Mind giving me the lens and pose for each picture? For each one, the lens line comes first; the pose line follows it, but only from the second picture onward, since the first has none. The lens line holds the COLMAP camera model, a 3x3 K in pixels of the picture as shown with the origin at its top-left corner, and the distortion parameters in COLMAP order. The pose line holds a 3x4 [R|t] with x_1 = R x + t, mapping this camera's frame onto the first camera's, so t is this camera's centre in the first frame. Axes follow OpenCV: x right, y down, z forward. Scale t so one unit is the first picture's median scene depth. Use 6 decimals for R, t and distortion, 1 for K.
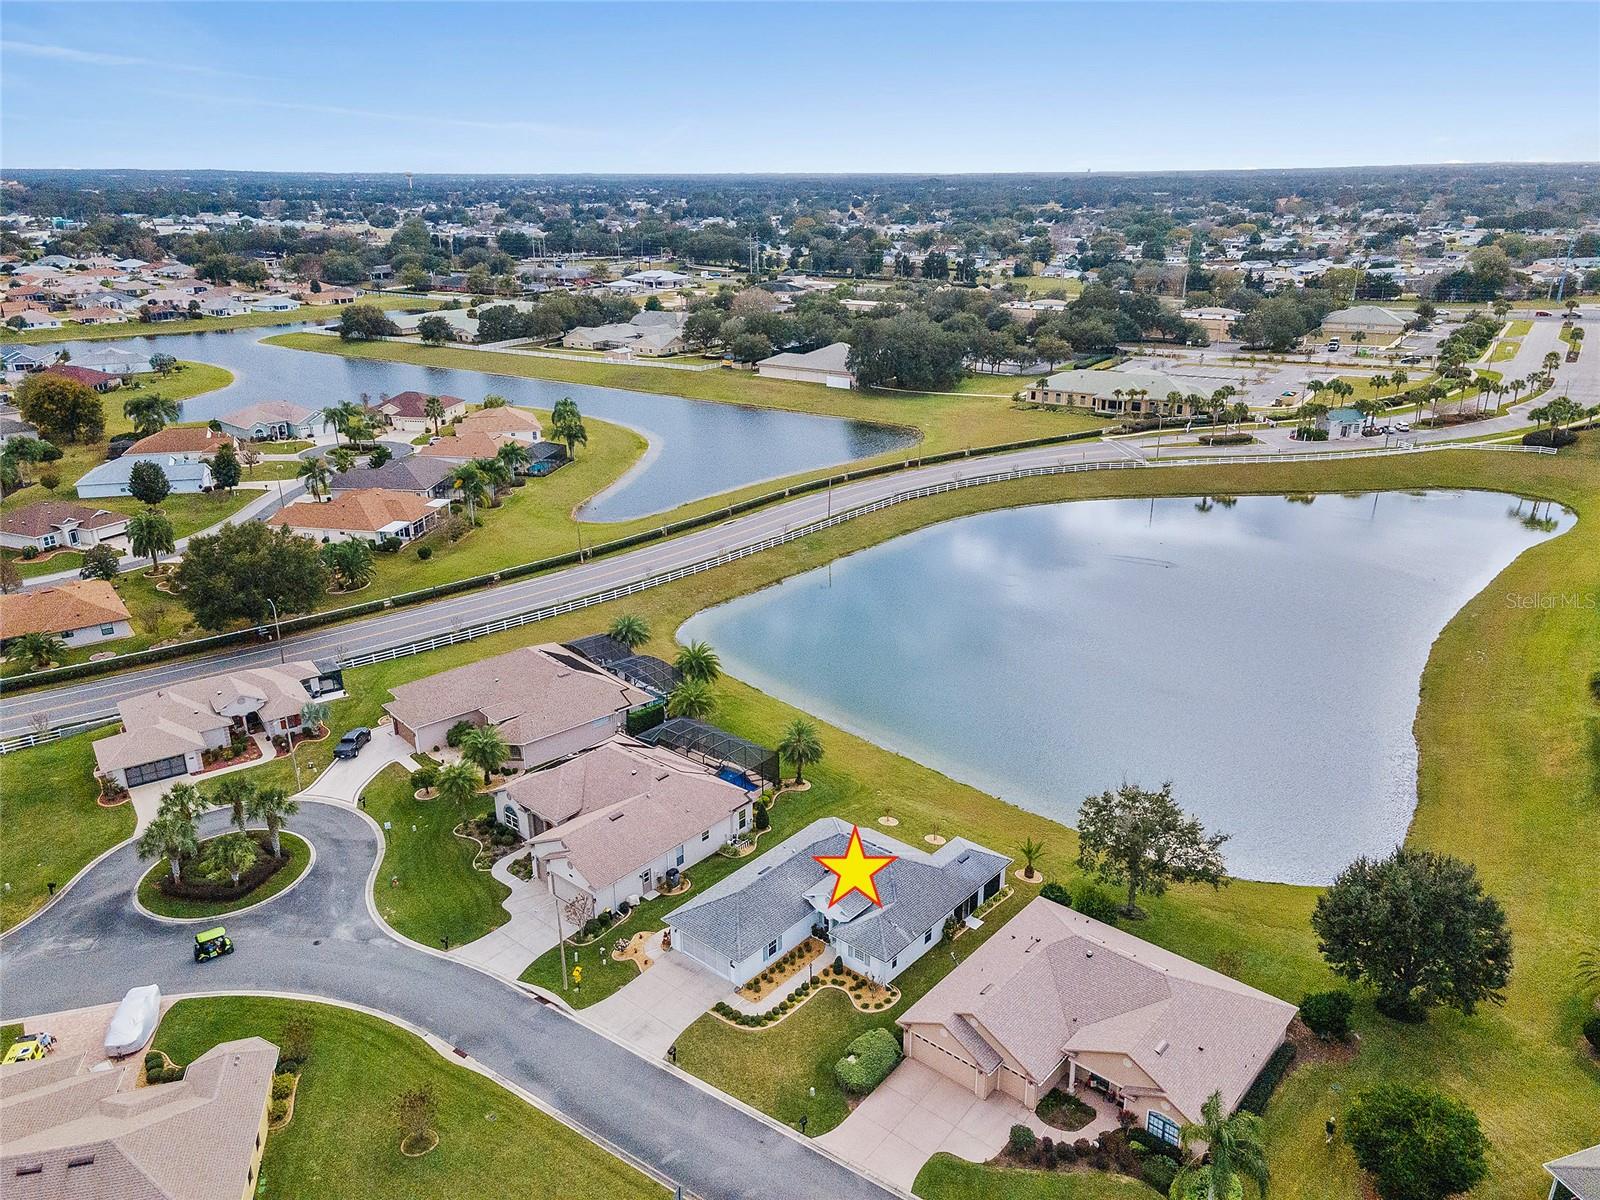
lens RADIAL K [[1147.9, 0, 800.0], [0, 1147.9, 600.0], [0, 0, 1]] dist [0.040368, 0.002849]
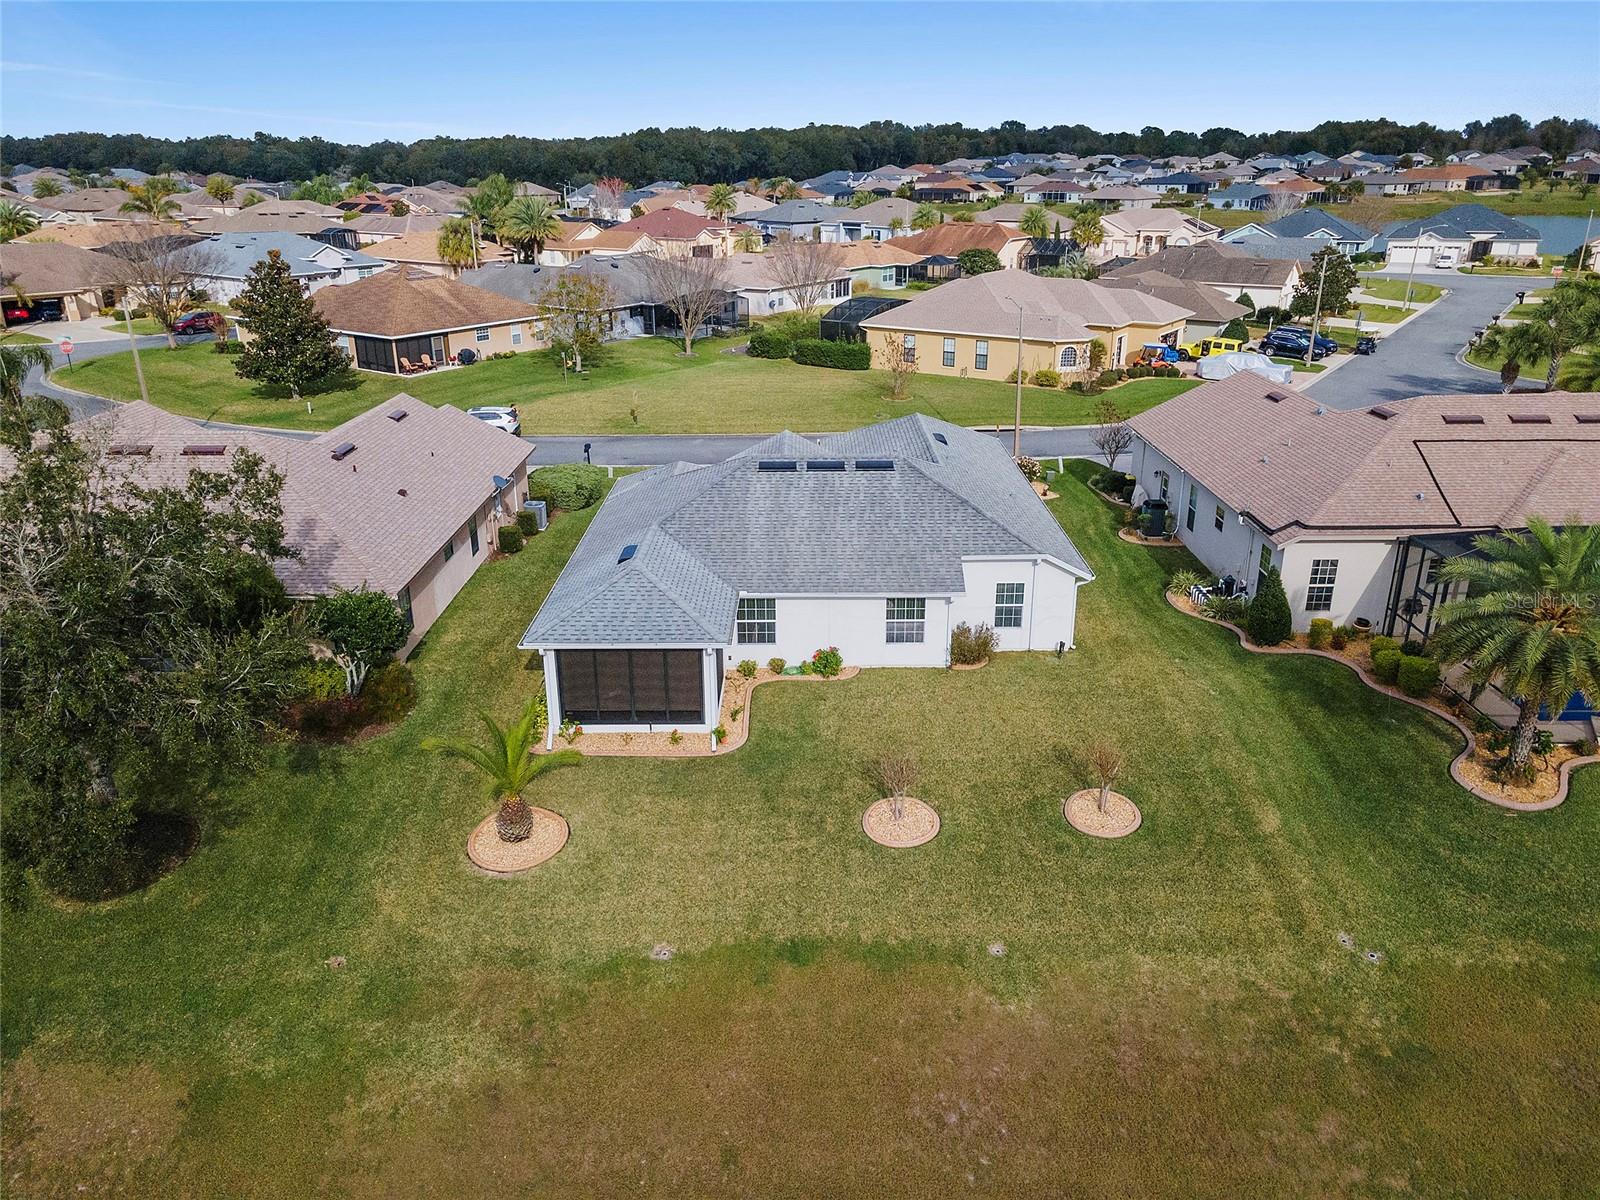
lens RADIAL K [[1176.9, 0, 800.0], [0, 1176.9, 600.0], [0, 0, 1]] dist [0.032866, 0.005841]
pose [[-0.753515, 0.234465, -0.614200, 0.299651], [-0.229308, 0.781839, 0.579781, 0.010163], [0.616144, 0.577714, -0.535363, 1.120955]]
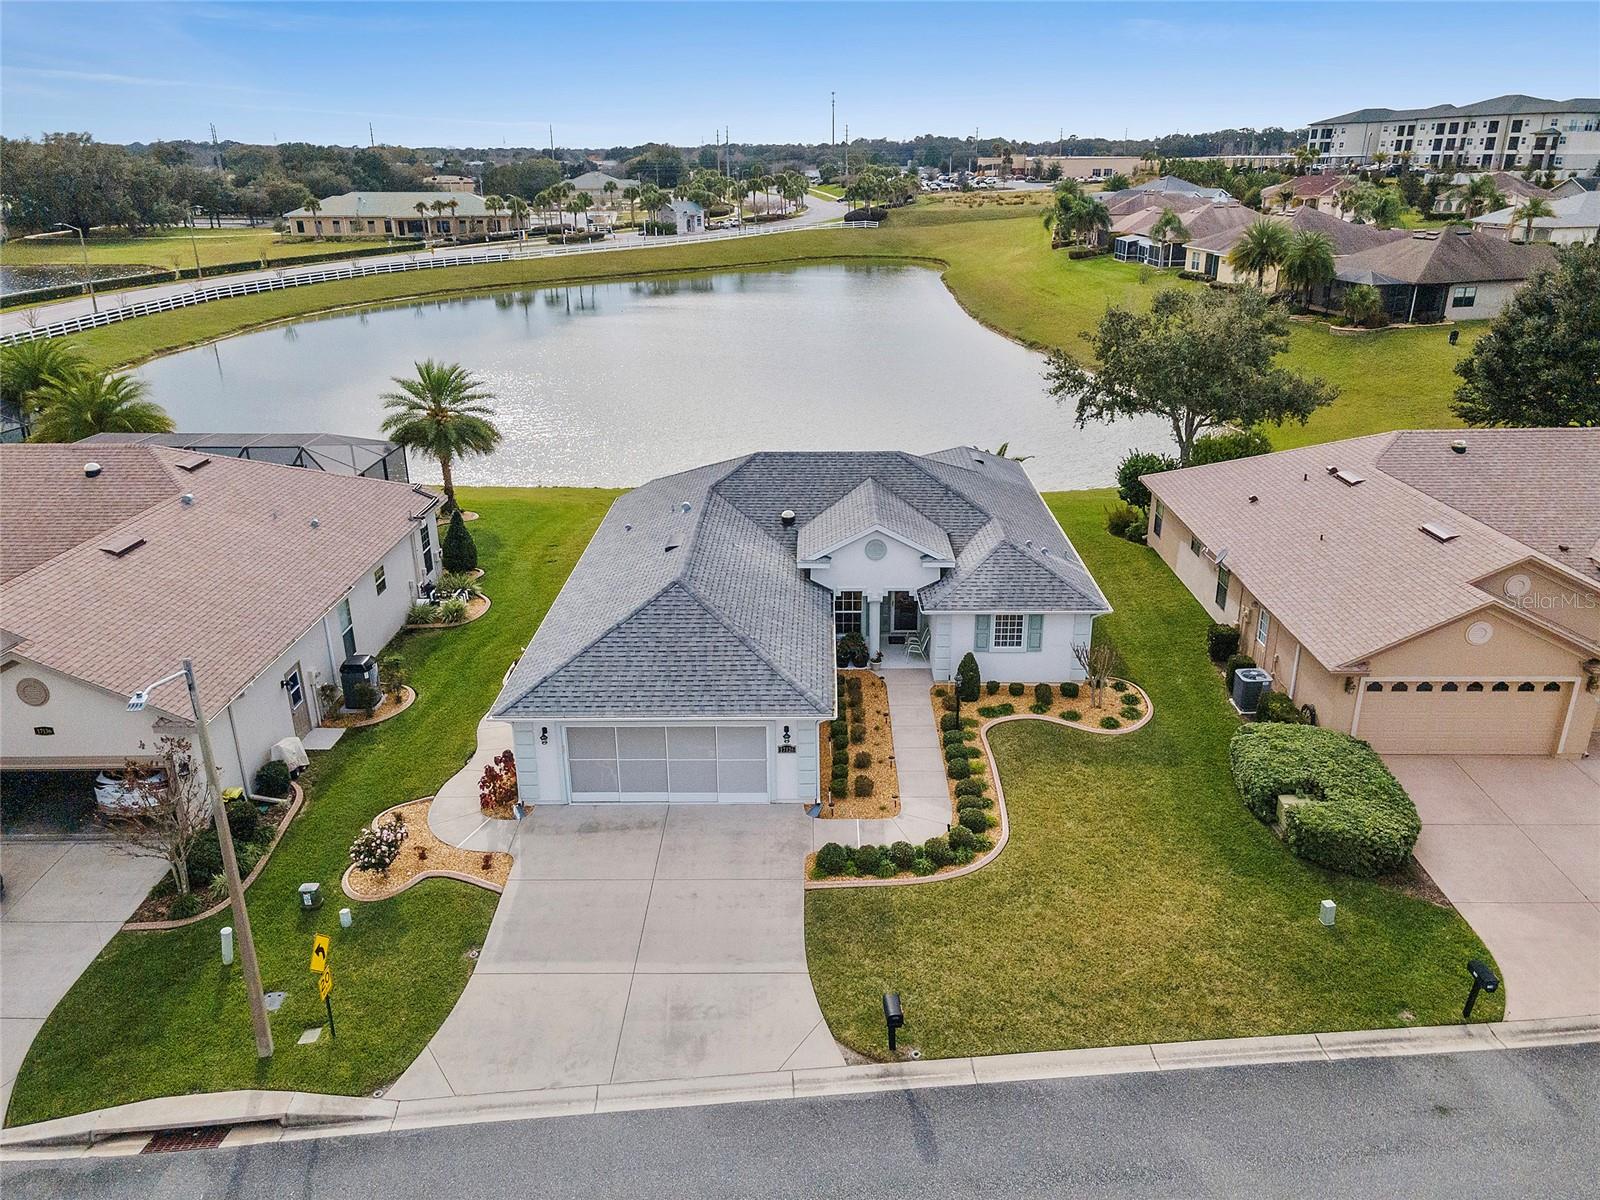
lens RADIAL K [[1166.0, 0, 800.0], [0, 1166.0, 600.0], [0, 0, 1]] dist [0.055759, -0.007377]
pose [[0.767350, -0.229097, 0.598906, -0.201966], [0.223680, 0.970964, 0.084829, 0.203109], [-0.600950, 0.068870, 0.796314, 0.594740]]
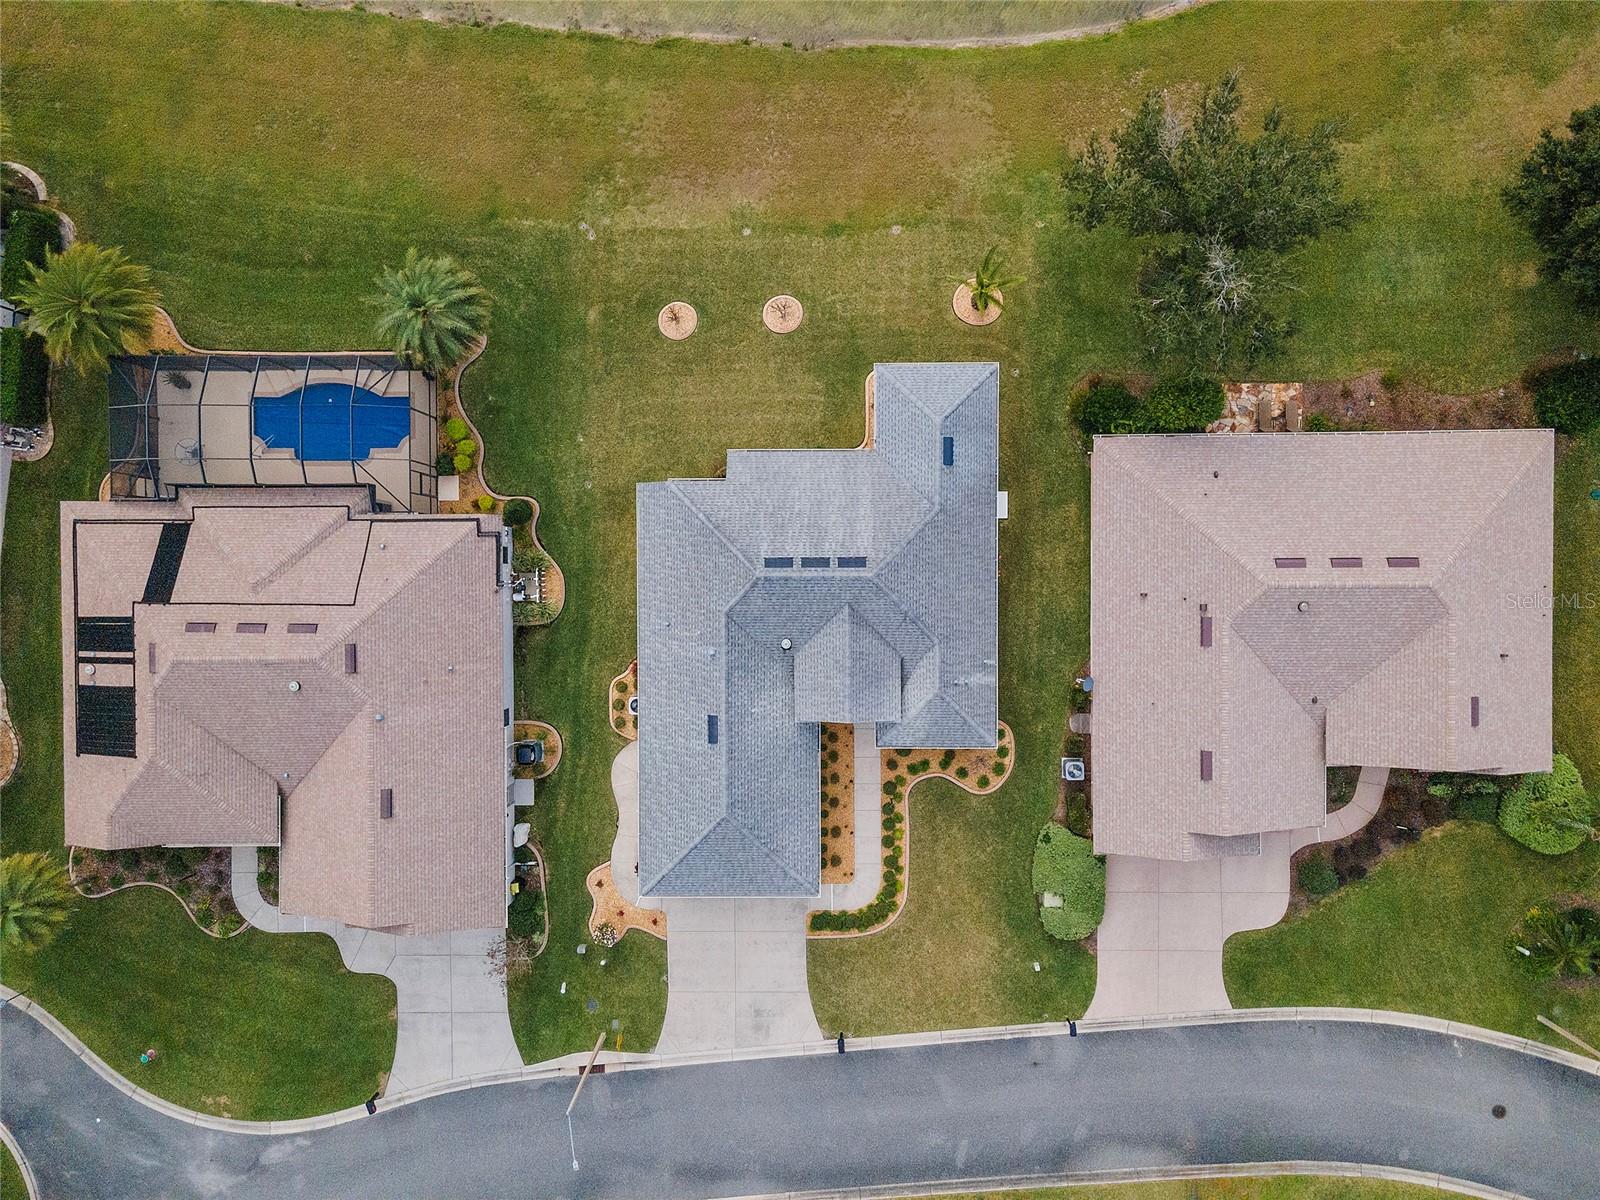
lens RADIAL K [[1176.9, 0, 800.0], [0, 1176.9, 600.0], [0, 0, 1]] dist [0.032866, 0.005841]
pose [[0.753681, -0.656944, -0.019744, 0.047244], [0.251206, 0.260176, 0.932311, -0.267258], [-0.607339, -0.707625, 0.361118, 0.713980]]
